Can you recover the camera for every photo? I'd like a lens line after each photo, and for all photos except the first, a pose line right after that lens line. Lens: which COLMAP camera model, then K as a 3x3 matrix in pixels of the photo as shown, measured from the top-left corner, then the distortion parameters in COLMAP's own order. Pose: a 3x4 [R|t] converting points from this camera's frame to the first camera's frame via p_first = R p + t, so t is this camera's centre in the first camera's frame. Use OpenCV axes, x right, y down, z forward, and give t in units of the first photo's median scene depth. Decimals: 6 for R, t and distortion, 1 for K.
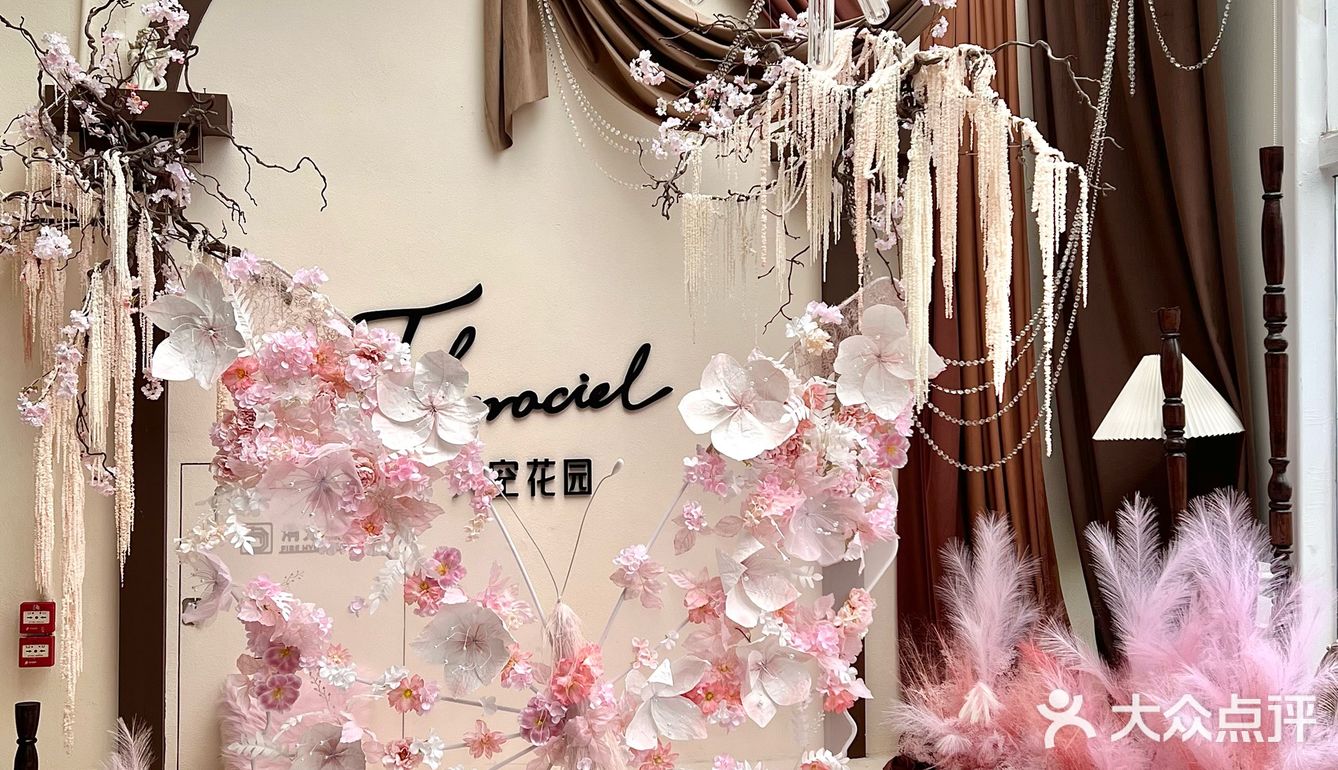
lens RADIAL K [[1553.8, 0, 669.0], [0, 1553.8, 385.0], [0, 0, 1]] dist [0.098879, -0.035182]
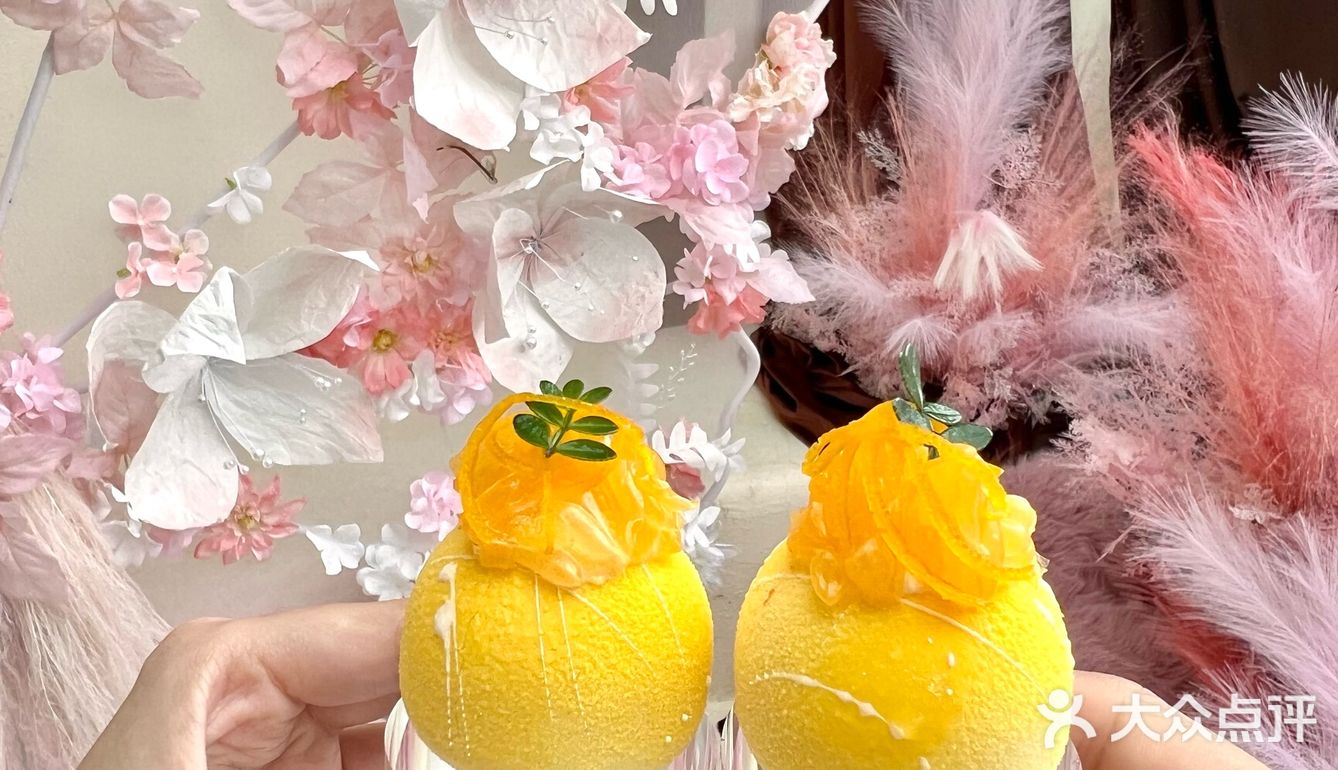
lens RADIAL K [[1454.6, 0, 669.0], [0, 1454.6, 385.0], [0, 0, 1]] dist [-0.006898, -0.009214]
pose [[0.981911, -0.066541, 0.177268, 0.031211], [-0.004310, 0.928117, 0.372264, 0.090898], [-0.189297, -0.366294, 0.911041, 0.711145]]
